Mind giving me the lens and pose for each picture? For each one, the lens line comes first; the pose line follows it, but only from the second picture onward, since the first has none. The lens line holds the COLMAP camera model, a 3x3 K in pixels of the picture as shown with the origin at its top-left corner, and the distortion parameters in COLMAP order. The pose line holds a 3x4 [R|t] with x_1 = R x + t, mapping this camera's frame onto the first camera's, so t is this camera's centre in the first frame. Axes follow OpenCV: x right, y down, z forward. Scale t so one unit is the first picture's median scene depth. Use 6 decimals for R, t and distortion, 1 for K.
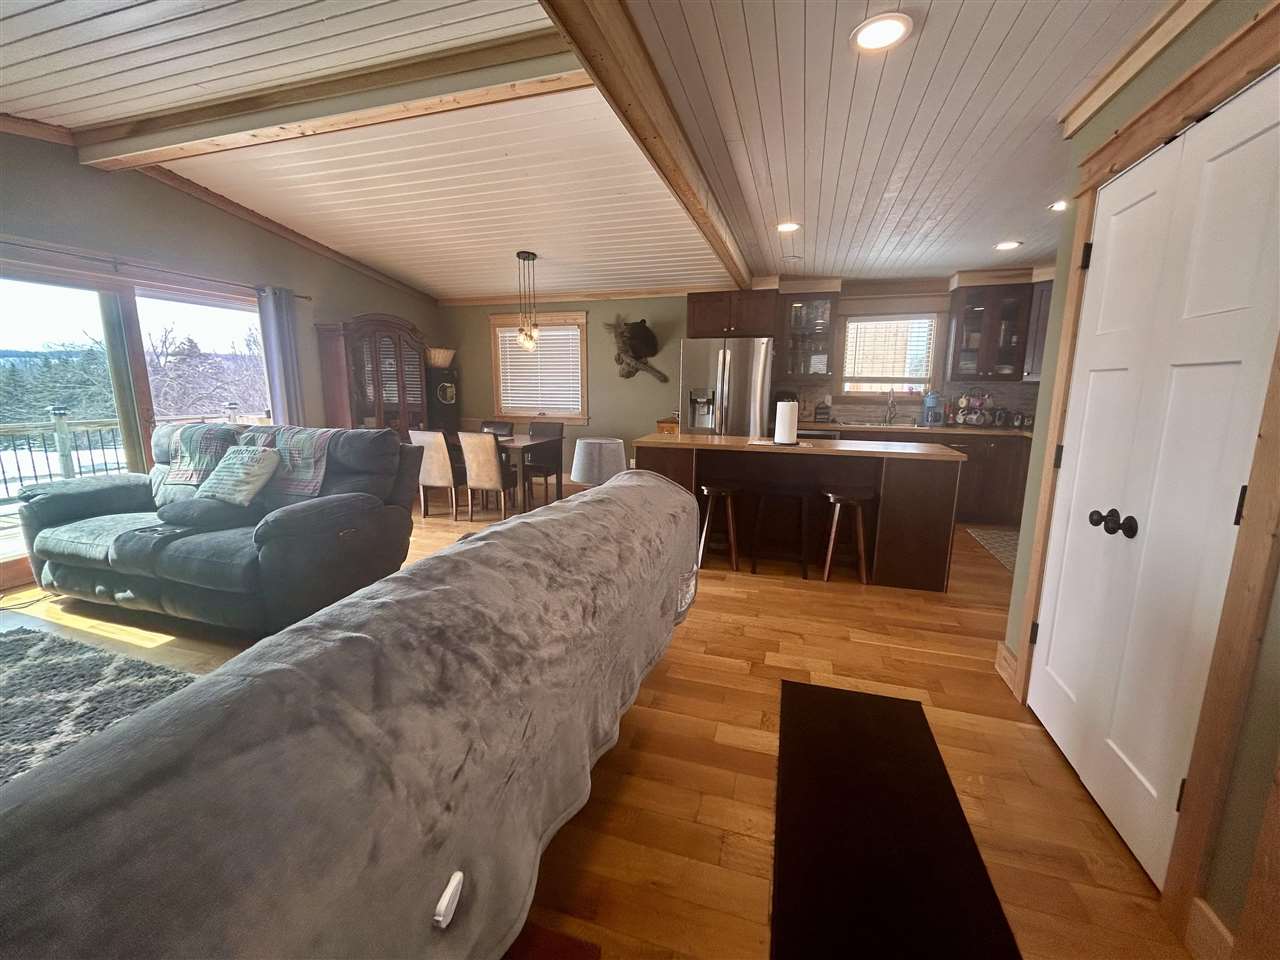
lens RADIAL K [[521.4, 0, 639.6], [0, 521.4, 483.2], [0, 0, 1]] dist [-0.001704, -0.000394]
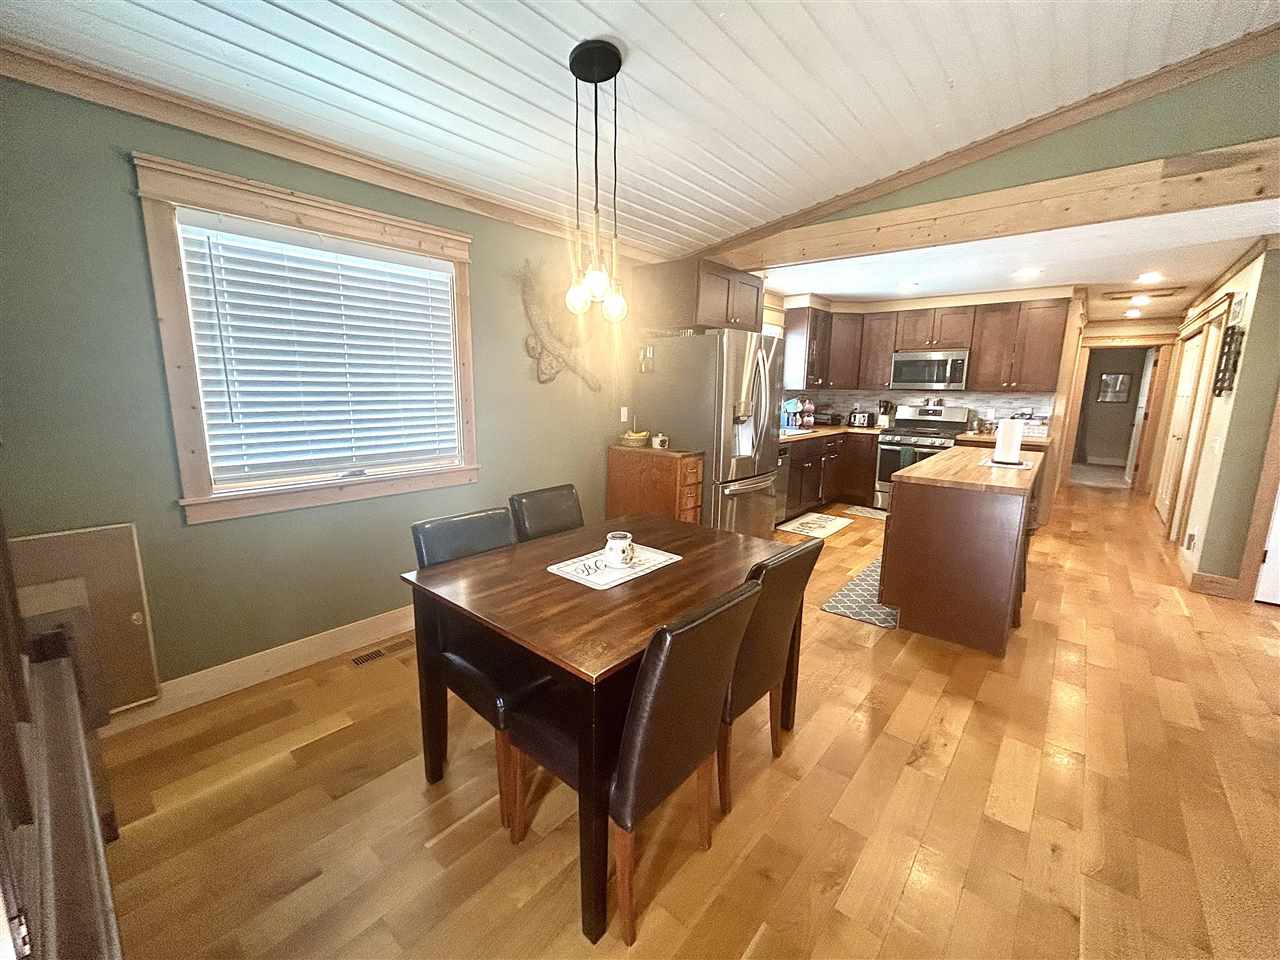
lens RADIAL K [[521.4, 0, 637.9], [0, 521.4, 479.7], [0, 0, 1]] dist [-0.001704, -0.000394]
pose [[0.399368, -0.163846, 0.902031, -0.596907], [0.160064, 0.981250, 0.107368, -0.179402], [-0.902710, 0.101503, 0.418106, 0.854651]]
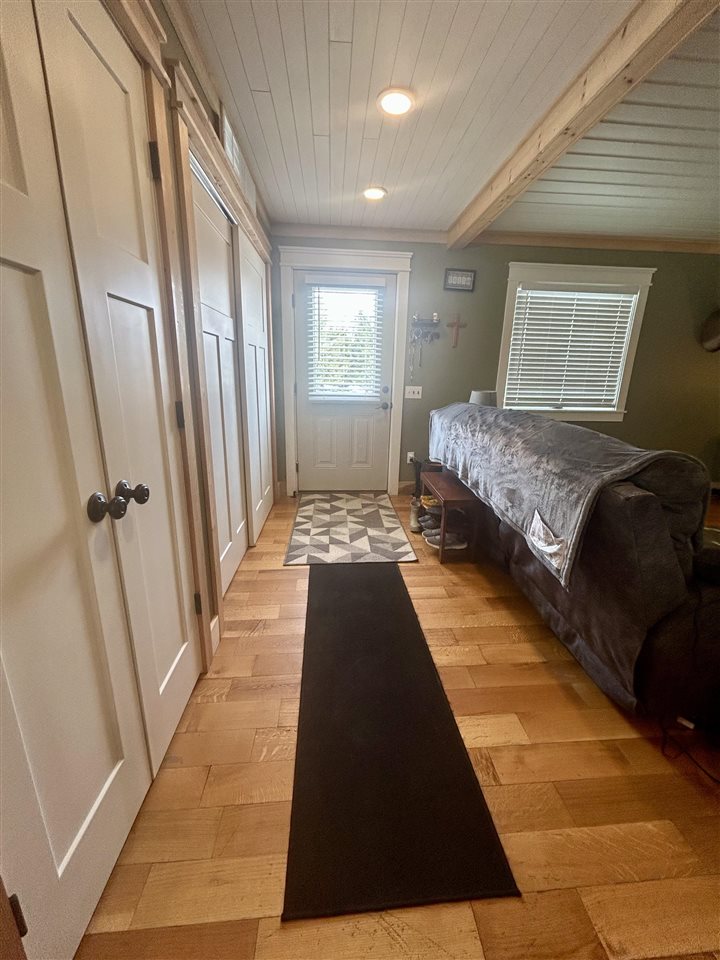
lens RADIAL K [[391.1, 0, 362.7], [0, 391.1, 478.4], [0, 0, 1]] dist [-0.001704, -0.000394]
pose [[-0.928352, 0.071450, -0.364771, 0.245793], [-0.095917, 0.902066, 0.420804, -0.073046], [0.359114, 0.425642, -0.830582, 0.497013]]
